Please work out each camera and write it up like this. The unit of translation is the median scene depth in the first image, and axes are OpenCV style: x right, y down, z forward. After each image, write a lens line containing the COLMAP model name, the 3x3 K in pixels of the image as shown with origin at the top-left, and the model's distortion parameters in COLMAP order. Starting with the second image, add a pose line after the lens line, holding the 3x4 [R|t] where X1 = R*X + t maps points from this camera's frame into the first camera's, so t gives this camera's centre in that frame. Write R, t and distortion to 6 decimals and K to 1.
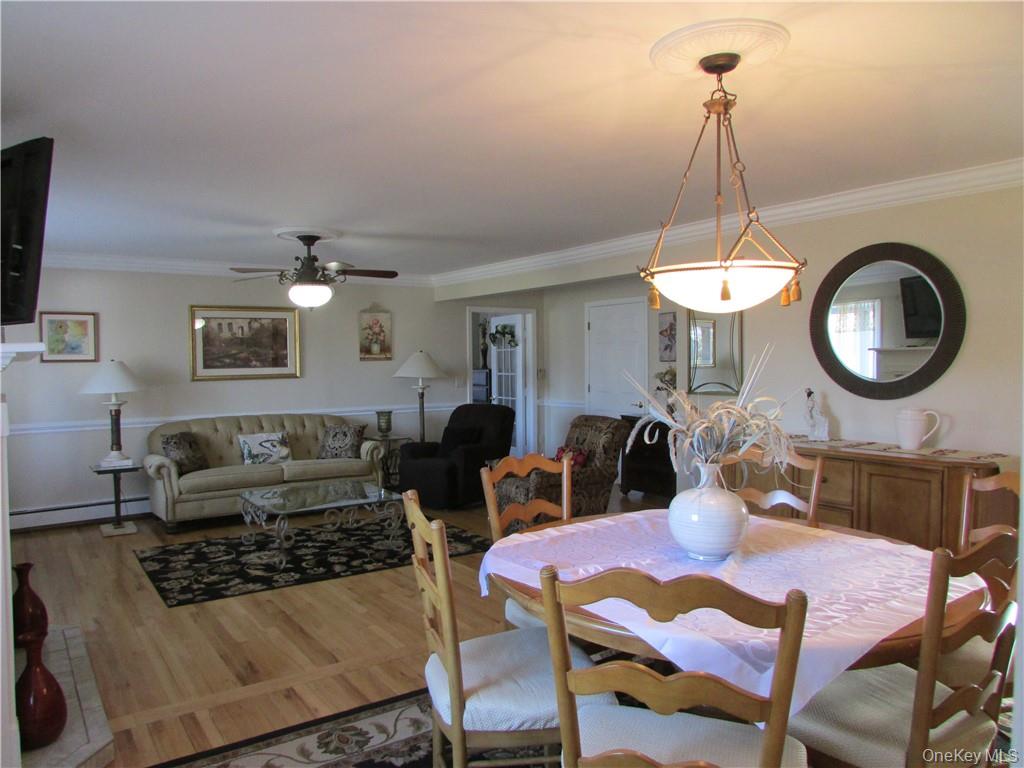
lens RADIAL K [[744.3, 0, 509.1], [0, 744.3, 383.1], [0, 0, 1]] dist [0.005343, -0.002487]
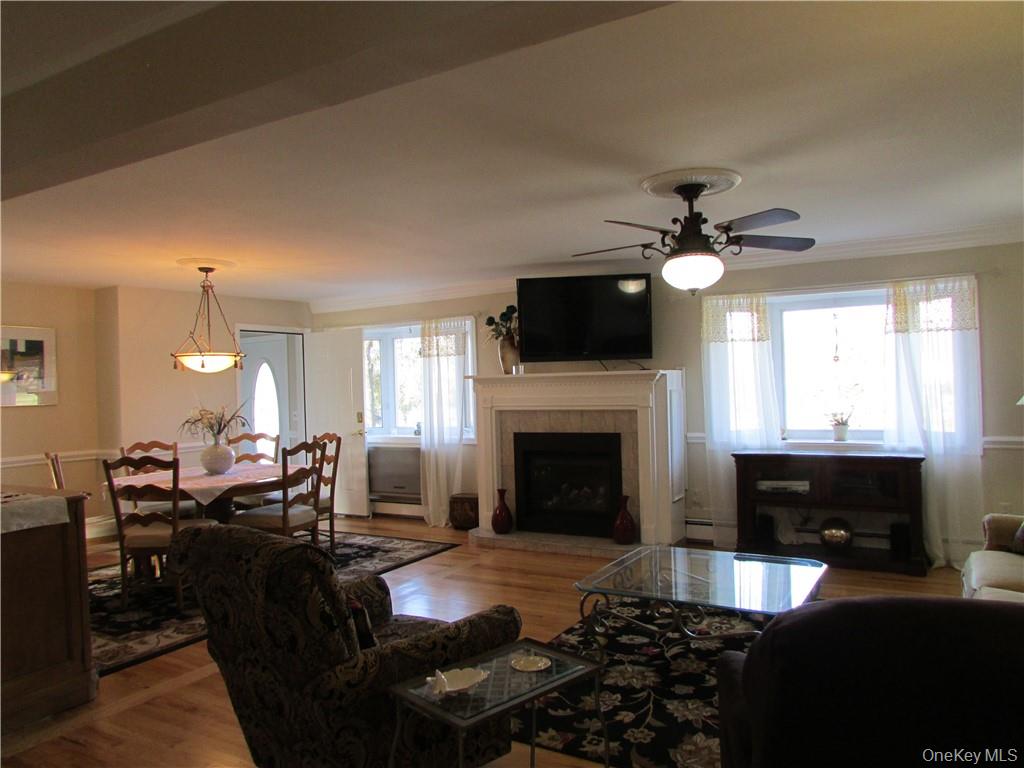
lens RADIAL K [[744.3, 0, 509.1], [0, 744.3, 383.1], [0, 0, 1]] dist [0.005343, -0.002487]
pose [[-0.900898, 0.036519, -0.432492, 0.157014], [0.022027, 0.999017, 0.038472, -0.039520], [0.433472, 0.025133, -0.900817, 1.338914]]
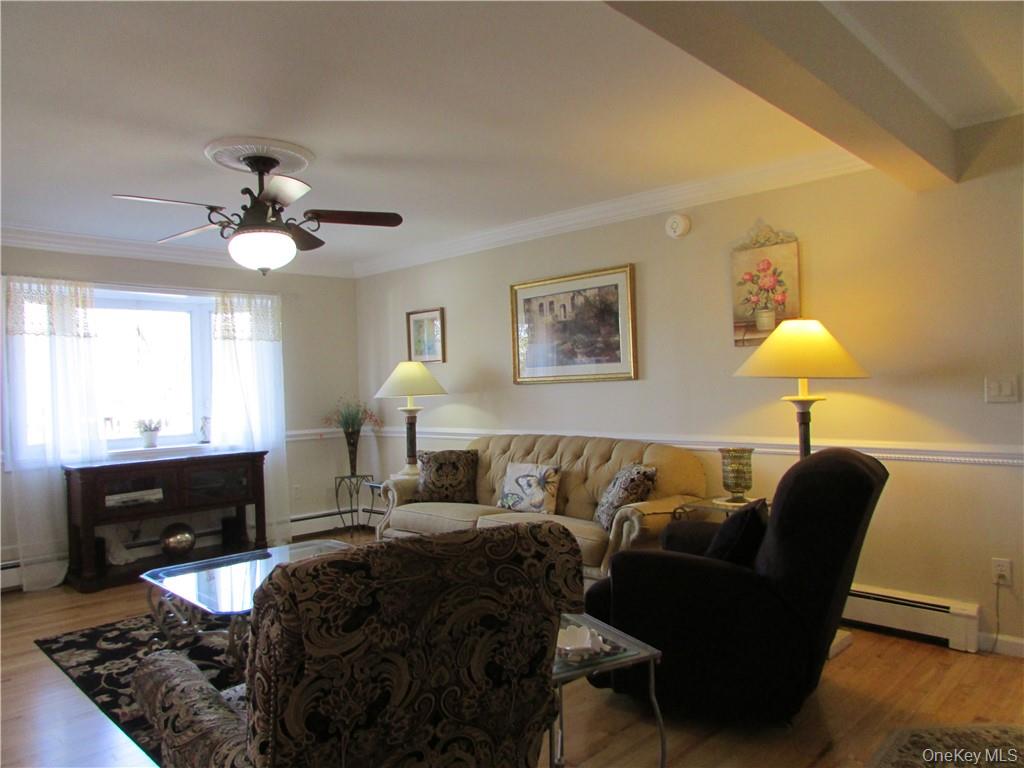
lens RADIAL K [[744.3, 0, 509.1], [0, 744.3, 383.1], [0, 0, 1]] dist [0.005343, -0.002487]
pose [[0.186357, 0.001048, -0.982482, 0.346195], [-0.007919, 0.999969, -0.000435, -0.004067], [0.982450, 0.007862, 0.186359, 0.944947]]
